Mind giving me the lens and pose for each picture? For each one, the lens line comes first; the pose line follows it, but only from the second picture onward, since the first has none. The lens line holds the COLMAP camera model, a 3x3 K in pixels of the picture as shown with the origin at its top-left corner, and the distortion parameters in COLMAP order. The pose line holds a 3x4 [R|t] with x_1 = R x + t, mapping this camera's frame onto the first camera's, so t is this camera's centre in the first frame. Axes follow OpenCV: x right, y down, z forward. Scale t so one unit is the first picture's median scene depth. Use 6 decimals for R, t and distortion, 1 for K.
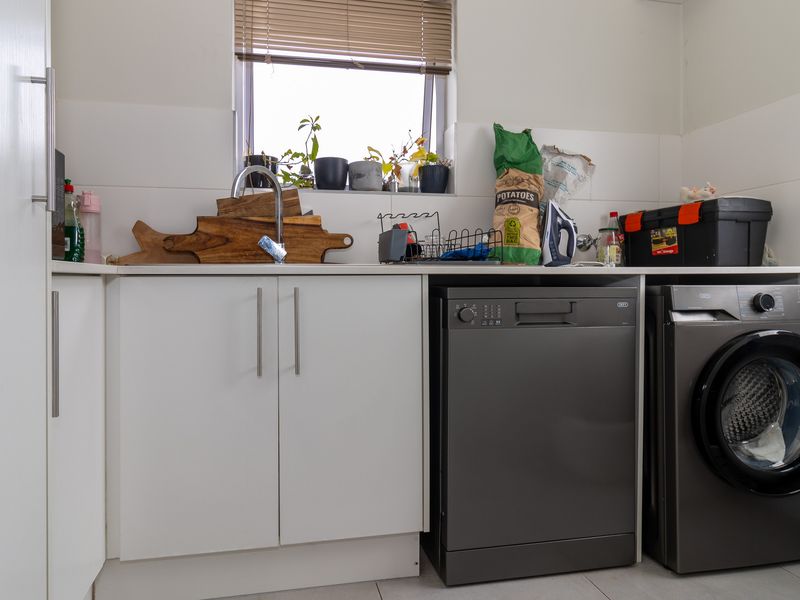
lens RADIAL K [[494.3, 0, 381.2], [0, 494.3, 289.5], [0, 0, 1]] dist [-0.001433, 0.000556]
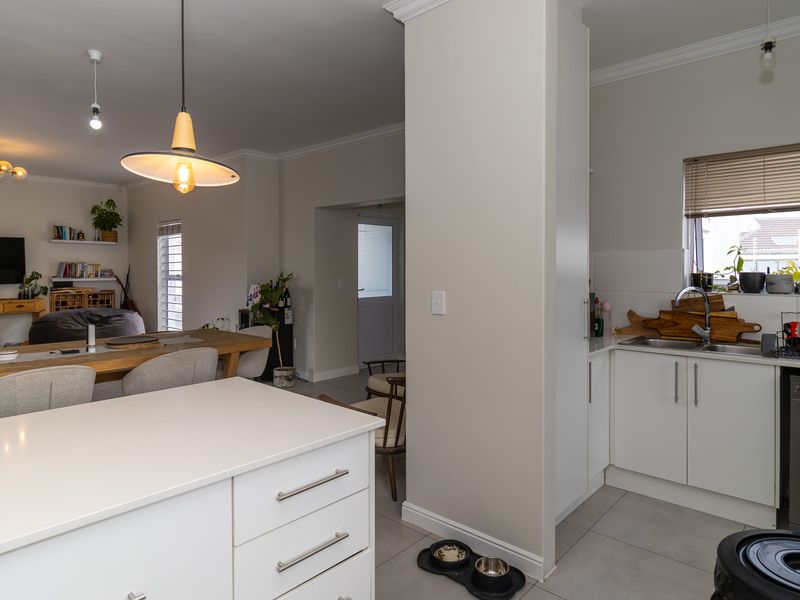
lens RADIAL K [[494.3, 0, 381.2], [0, 494.3, 289.5], [0, 0, 1]] dist [-0.001433, 0.000556]
pose [[0.544903, 0.018976, -0.838284, 0.627535], [0.005890, 0.999633, 0.026457, -0.281225], [0.838478, -0.019355, 0.544591, -0.917607]]
